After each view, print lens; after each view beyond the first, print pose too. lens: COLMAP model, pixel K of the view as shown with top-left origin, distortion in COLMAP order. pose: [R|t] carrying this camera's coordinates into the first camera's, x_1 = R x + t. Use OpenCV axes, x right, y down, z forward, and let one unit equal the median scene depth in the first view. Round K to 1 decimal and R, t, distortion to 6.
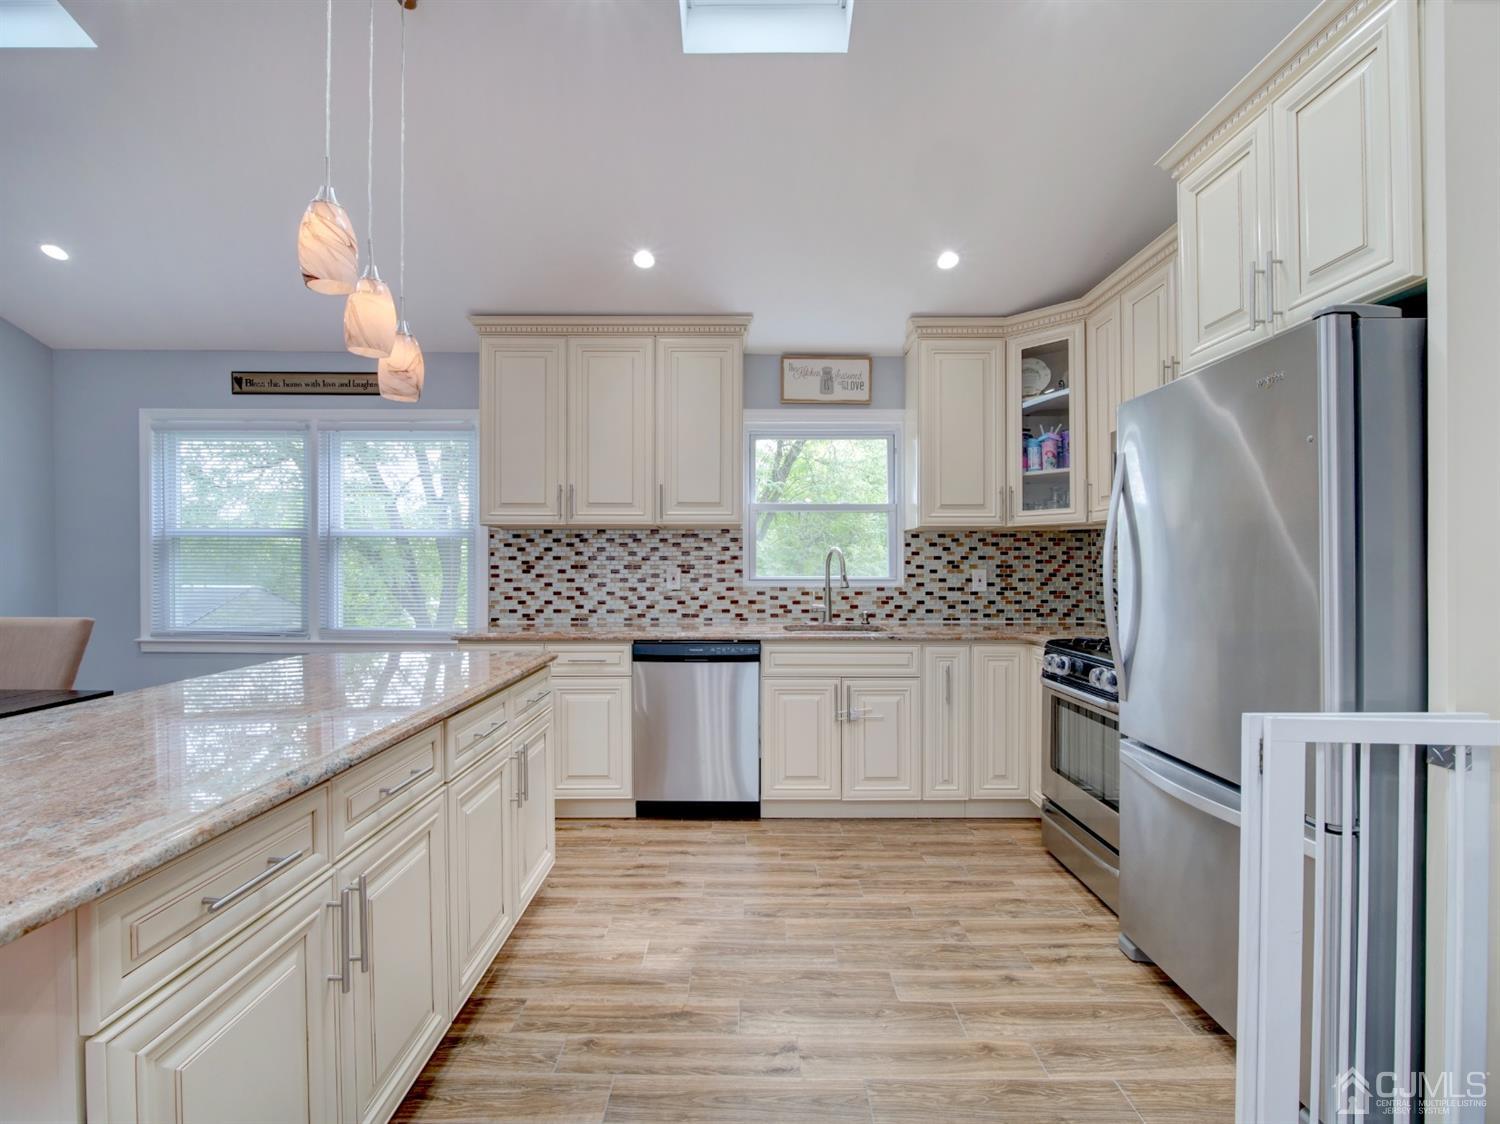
lens RADIAL K [[698.7, 0, 745.3], [0, 698.7, 566.7], [0, 0, 1]] dist [-0.006974, -0.000093]
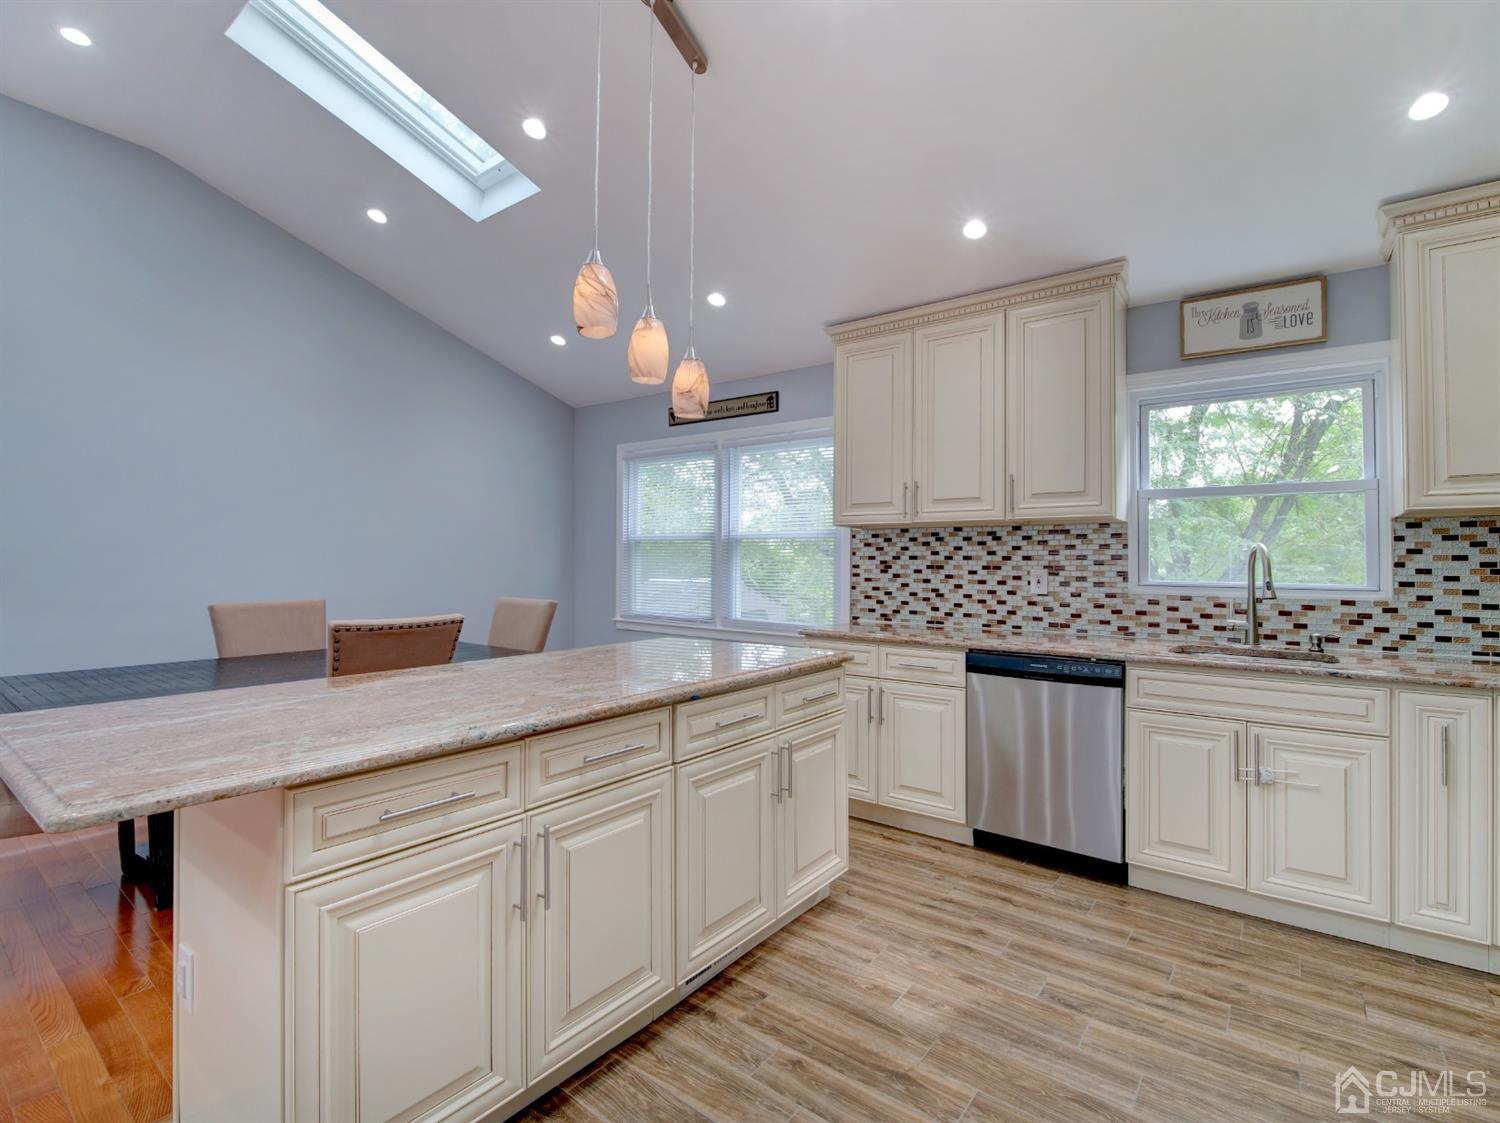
lens RADIAL K [[709.2, 0, 746.6], [0, 709.2, 549.5], [0, 0, 1]] dist [-0.001800, -0.008411]
pose [[0.794762, -0.005932, -0.606892, 0.155684], [-0.008918, 0.999730, -0.021451, -0.000687], [0.606855, 0.022461, 0.794495, 0.083377]]
